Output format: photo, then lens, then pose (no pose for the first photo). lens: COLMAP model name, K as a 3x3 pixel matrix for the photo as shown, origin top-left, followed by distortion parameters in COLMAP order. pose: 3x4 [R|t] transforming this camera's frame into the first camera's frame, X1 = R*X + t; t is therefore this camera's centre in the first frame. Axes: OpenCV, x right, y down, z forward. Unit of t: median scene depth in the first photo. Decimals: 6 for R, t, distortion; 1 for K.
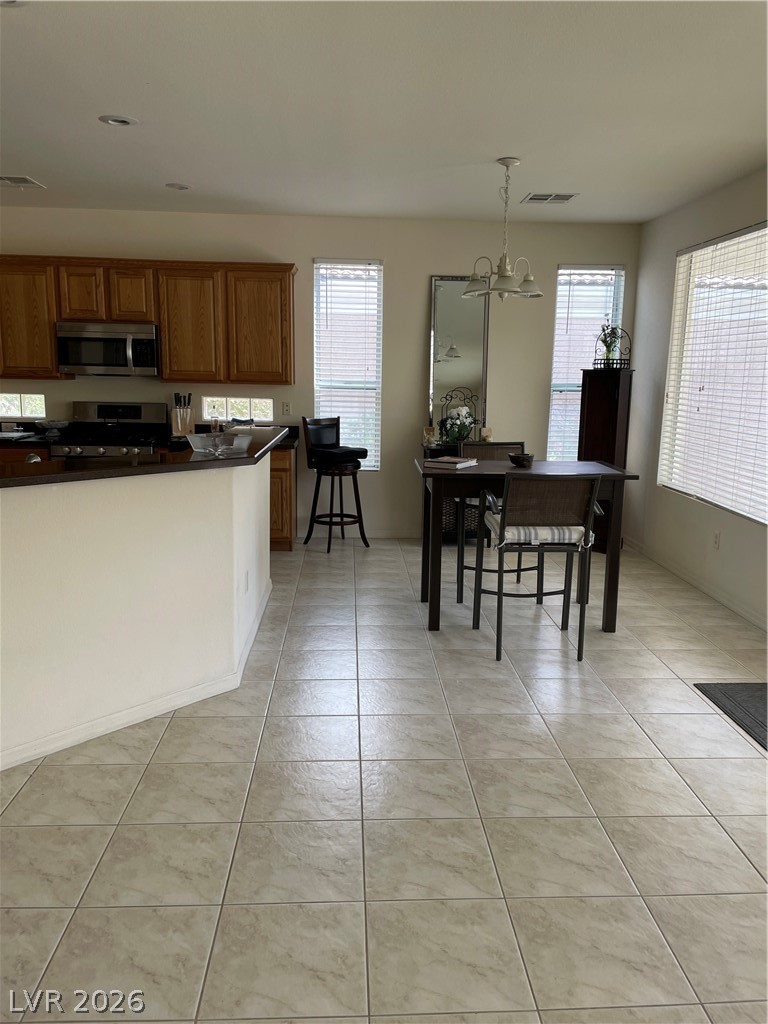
lens RADIAL K [[776.3, 0, 393.4], [0, 776.3, 508.0], [0, 0, 1]] dist [0.079626, -0.113562]
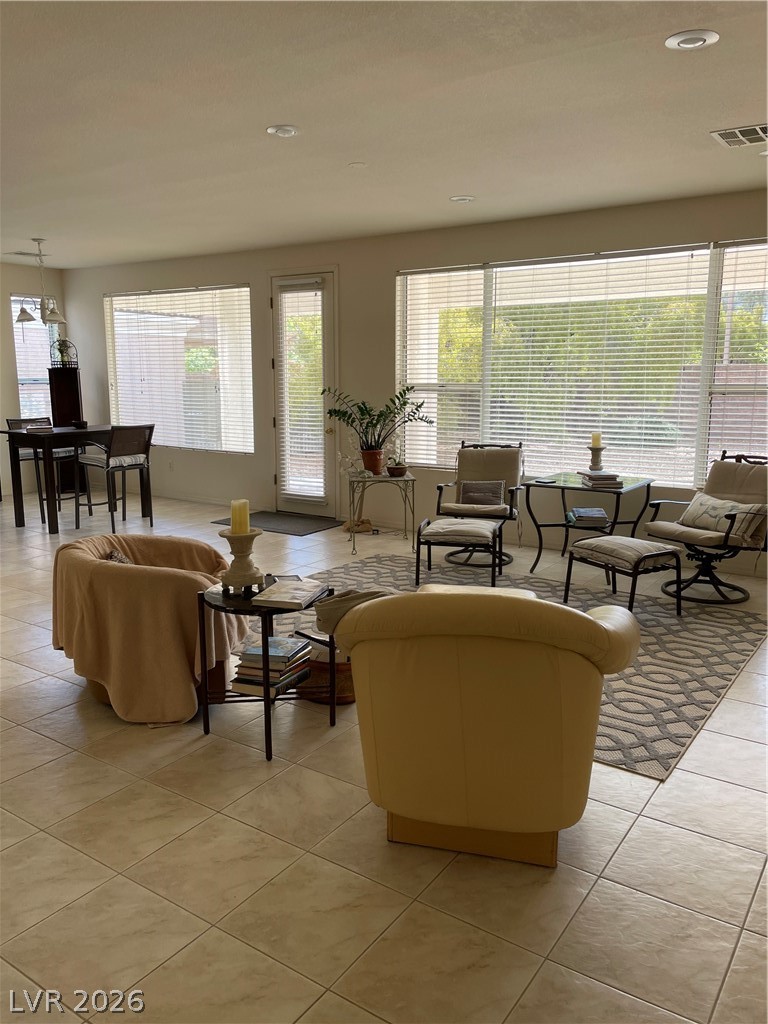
lens RADIAL K [[776.3, 0, 387.2], [0, 776.3, 508.4], [0, 0, 1]] dist [0.079626, -0.113562]
pose [[0.611255, -0.143826, 0.778255, -0.540562], [0.138432, 0.987619, 0.073790, 0.057938], [-0.779233, 0.062631, 0.623598, -0.379467]]
